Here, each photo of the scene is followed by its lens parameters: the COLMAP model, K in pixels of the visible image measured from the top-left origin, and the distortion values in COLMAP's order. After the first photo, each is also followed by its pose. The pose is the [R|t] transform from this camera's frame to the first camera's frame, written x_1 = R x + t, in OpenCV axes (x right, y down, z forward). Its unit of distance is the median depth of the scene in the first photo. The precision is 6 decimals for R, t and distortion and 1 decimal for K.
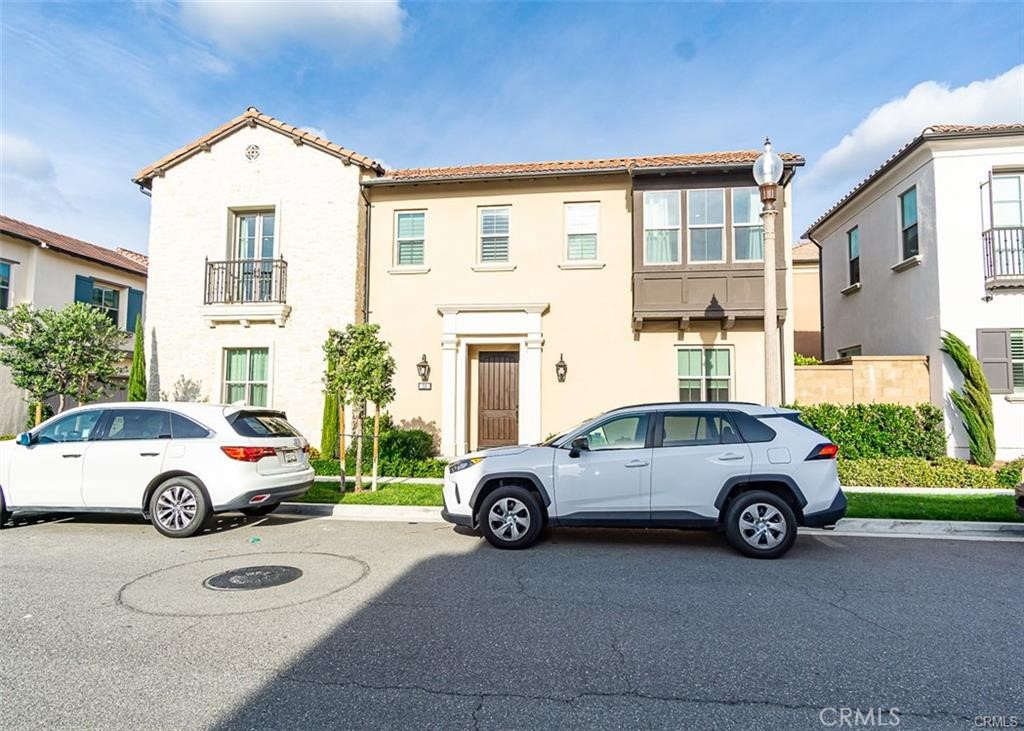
lens RADIAL K [[594.4, 0, 510.8], [0, 594.4, 368.9], [0, 0, 1]] dist [0.002956, 0.000204]
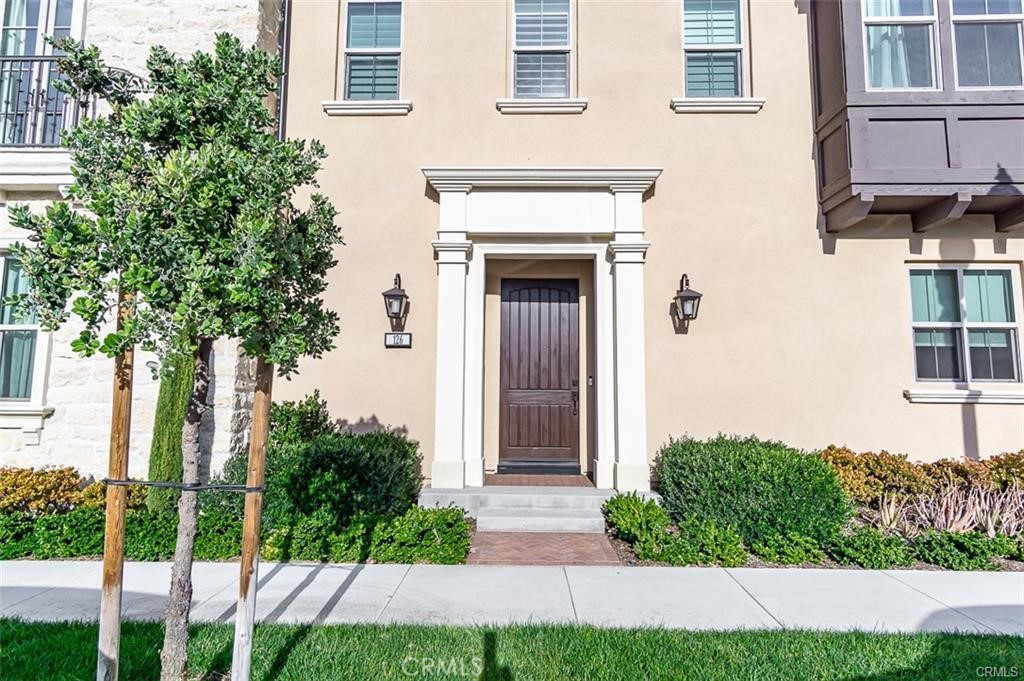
lens RADIAL K [[546.4, 0, 514.5], [0, 546.4, 337.5], [0, 0, 1]] dist [0.008033, 0.001734]
pose [[0.991990, 0.013386, 0.125604, -0.108623], [-0.009133, 0.999367, -0.034379, 0.042441], [-0.125984, 0.032957, 0.991485, 0.557971]]
